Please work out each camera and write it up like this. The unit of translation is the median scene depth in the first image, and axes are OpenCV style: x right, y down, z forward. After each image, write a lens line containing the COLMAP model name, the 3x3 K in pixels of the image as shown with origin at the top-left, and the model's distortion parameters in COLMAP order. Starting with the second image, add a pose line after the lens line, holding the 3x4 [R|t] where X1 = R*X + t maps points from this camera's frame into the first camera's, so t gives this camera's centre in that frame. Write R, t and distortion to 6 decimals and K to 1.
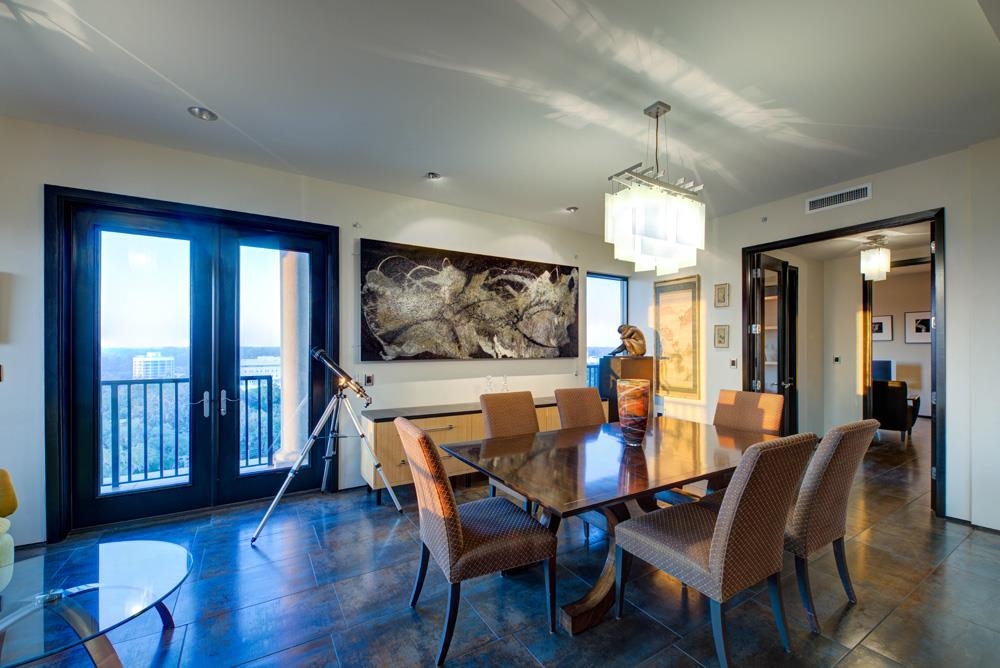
lens RADIAL K [[395.6, 0, 499.4], [0, 395.6, 346.3], [0, 0, 1]] dist [-0.000787, -0.000083]
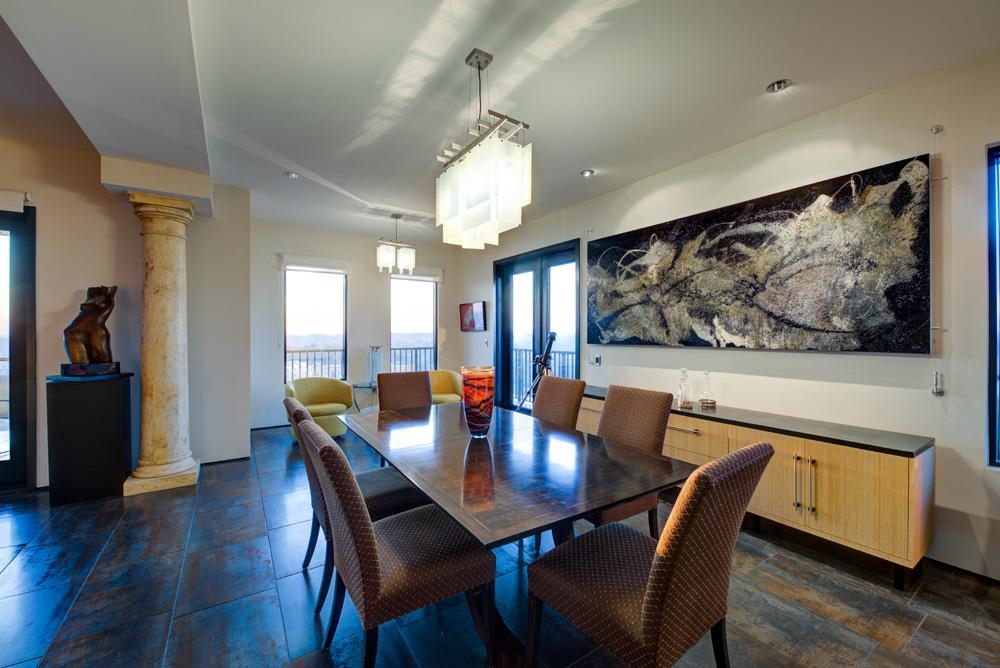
lens RADIAL K [[403.0, 0, 500.0], [0, 403.0, 334.0], [0, 0, 1]] dist [0.000657, -0.000109]
pose [[0.043237, 0.002984, -0.999060, 0.733786], [0.002447, 0.999992, 0.003092, 0.002643], [0.999062, -0.002578, 0.043229, 0.571372]]
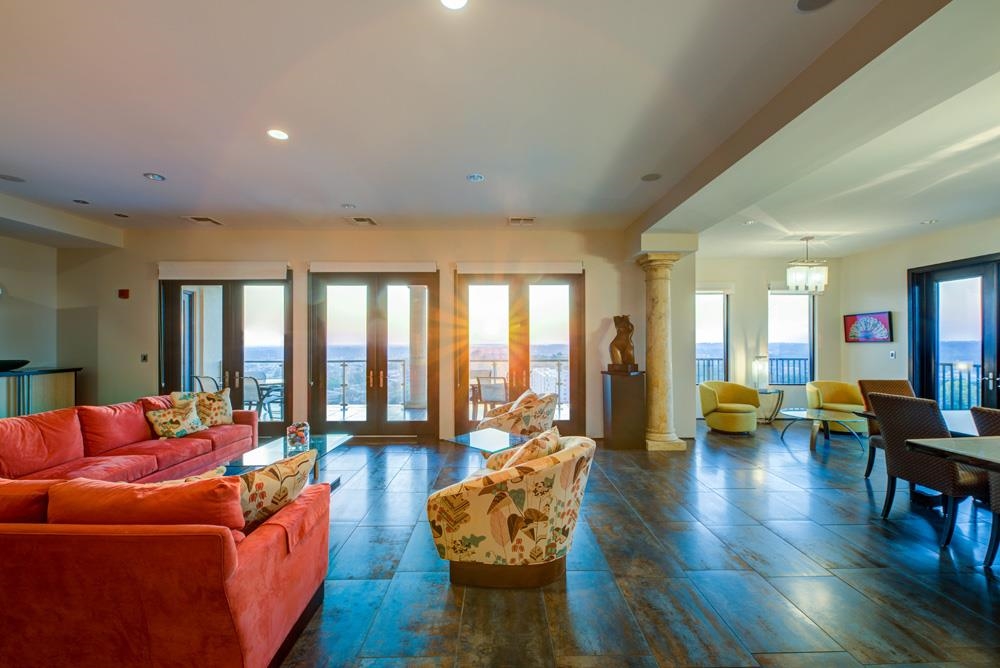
lens RADIAL K [[400.0, 0, 494.4], [0, 400.0, 341.8], [0, 0, 1]] dist [0.002247, 0.000223]
pose [[-0.524664, -0.001001, -0.851309, 1.169829], [0.003282, 0.999989, -0.003199, -0.006079], [0.851303, -0.004472, -0.524655, 0.134274]]
